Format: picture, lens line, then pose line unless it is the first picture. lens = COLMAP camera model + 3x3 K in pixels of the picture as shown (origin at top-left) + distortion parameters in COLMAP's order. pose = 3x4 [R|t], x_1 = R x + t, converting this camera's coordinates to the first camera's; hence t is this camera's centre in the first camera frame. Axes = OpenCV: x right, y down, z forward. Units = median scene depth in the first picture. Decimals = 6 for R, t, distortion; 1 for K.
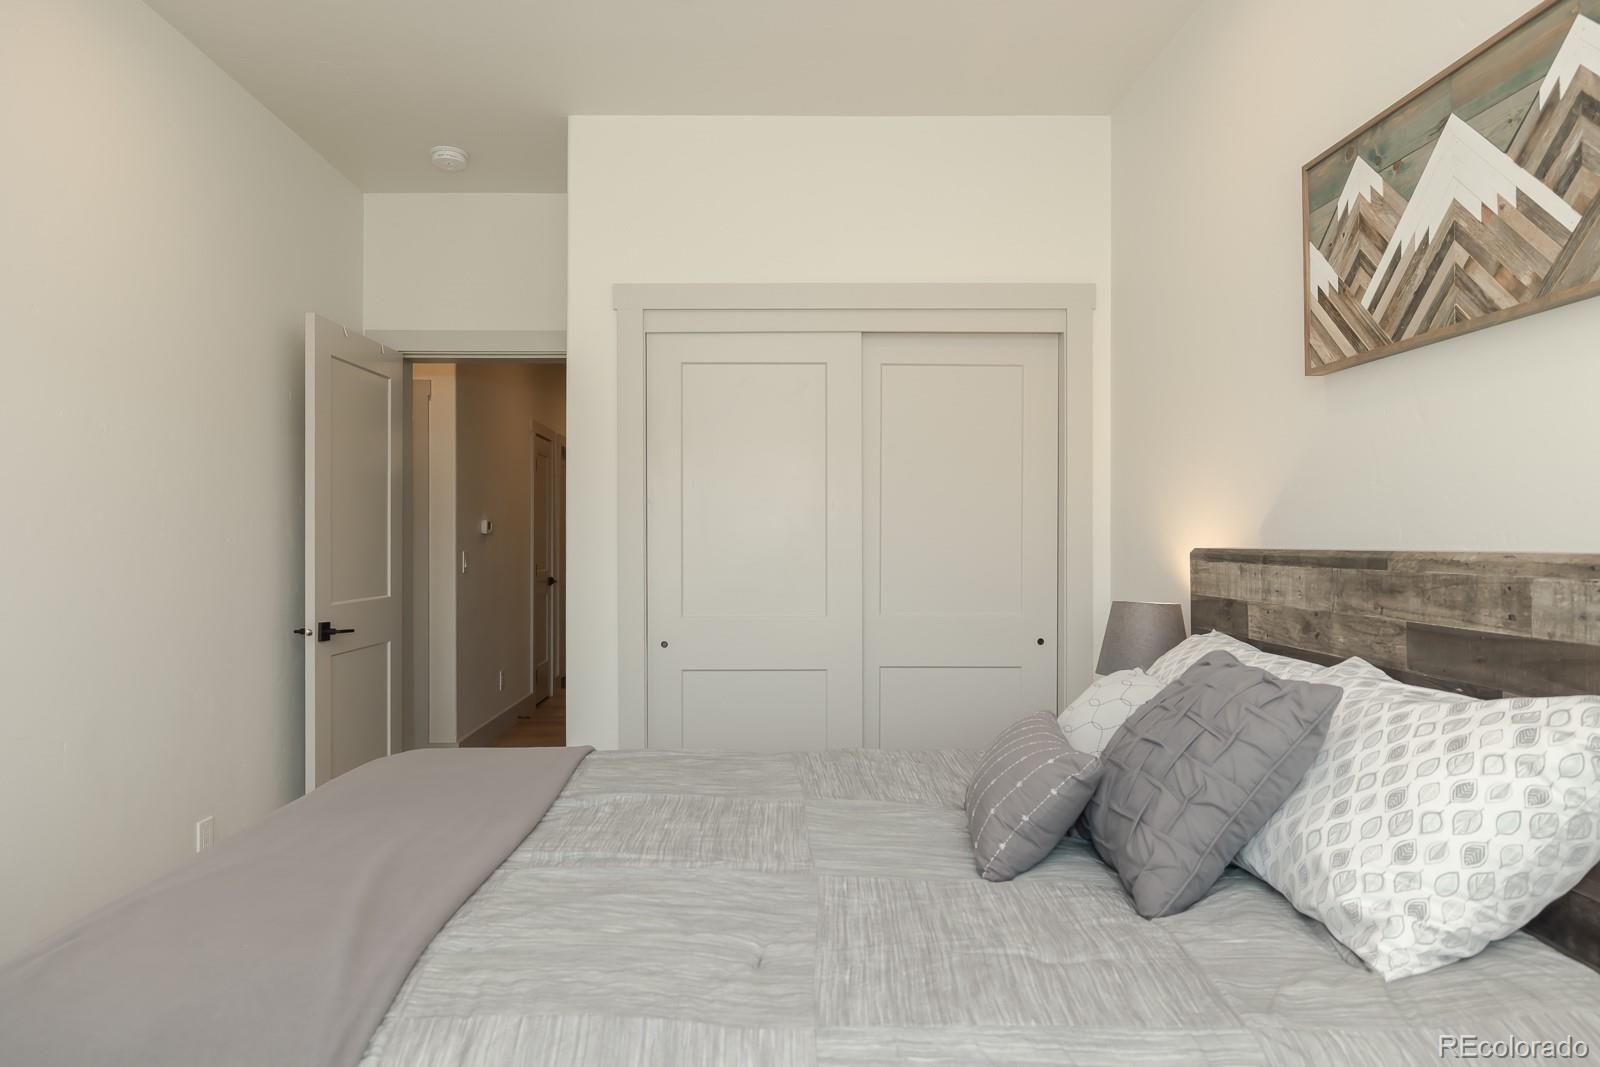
lens RADIAL K [[992.0, 0, 800.0], [0, 992.0, 533.5], [0, 0, 1]] dist [0.001269, 0.000097]
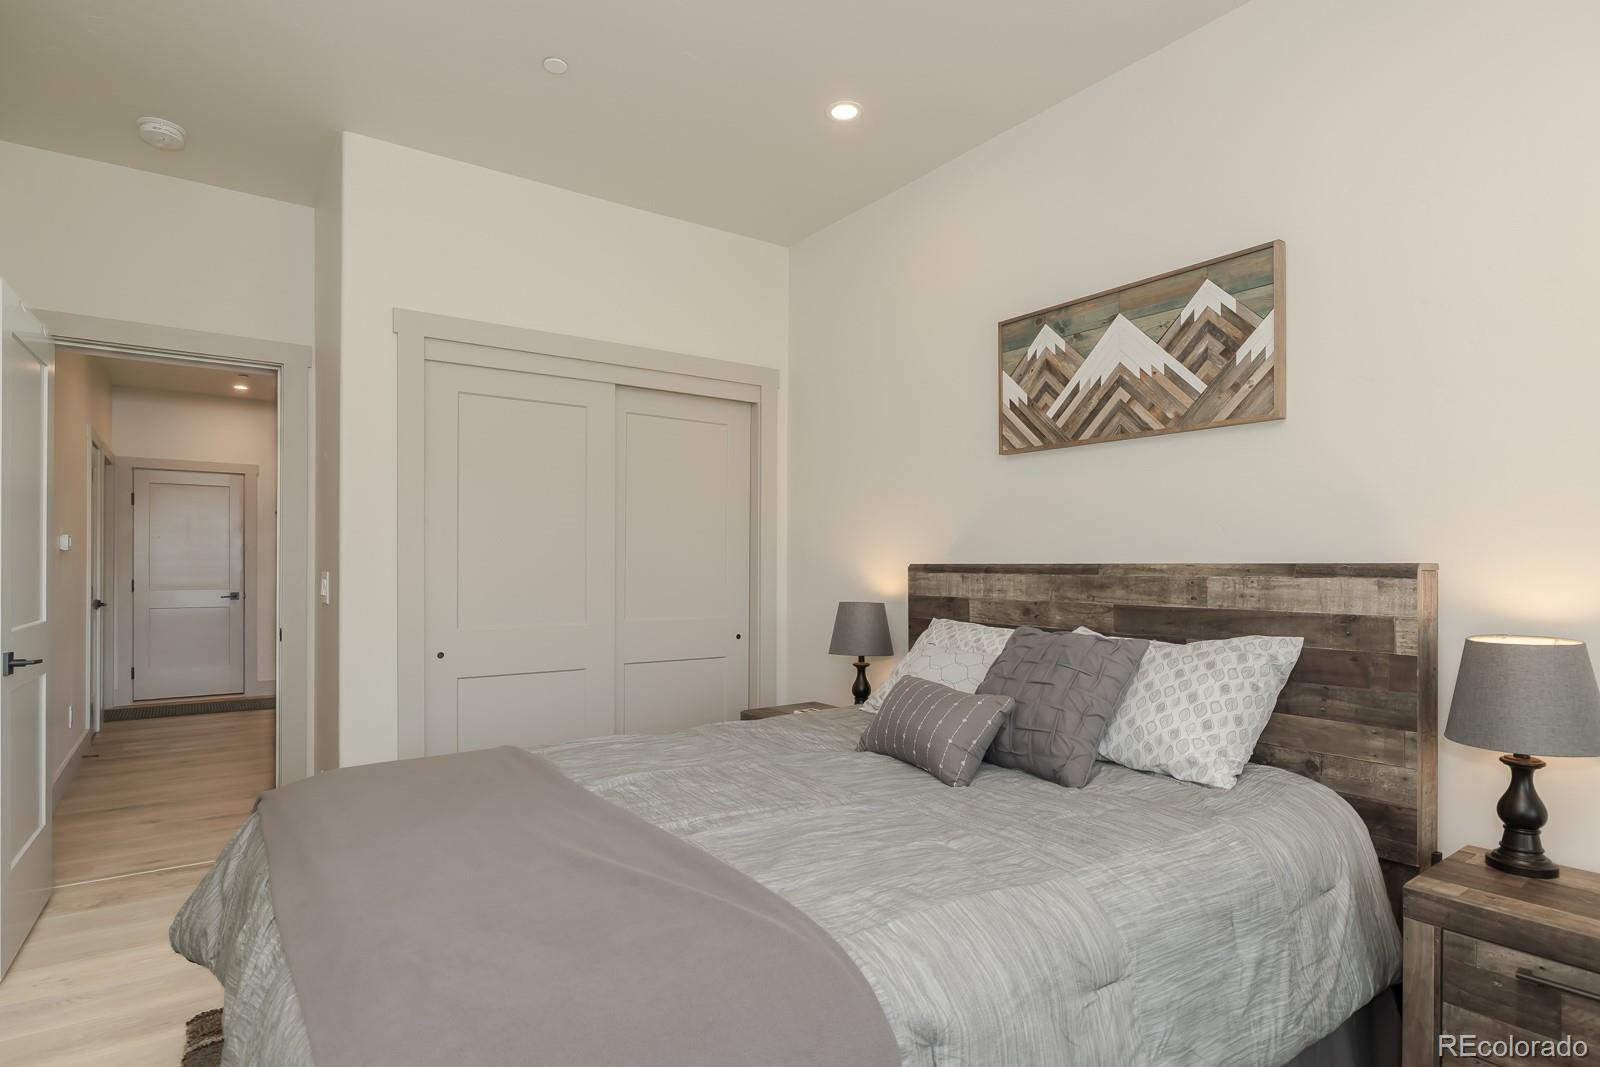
lens RADIAL K [[819.9, 0, 798.1], [0, 819.9, 561.1], [0, 0, 1]] dist [-0.003807, -0.000128]
pose [[0.827492, 0.004526, 0.561460, -0.629942], [-0.006276, 0.999980, 0.001189, 0.015025], [-0.561443, -0.004507, 0.827503, 0.123709]]
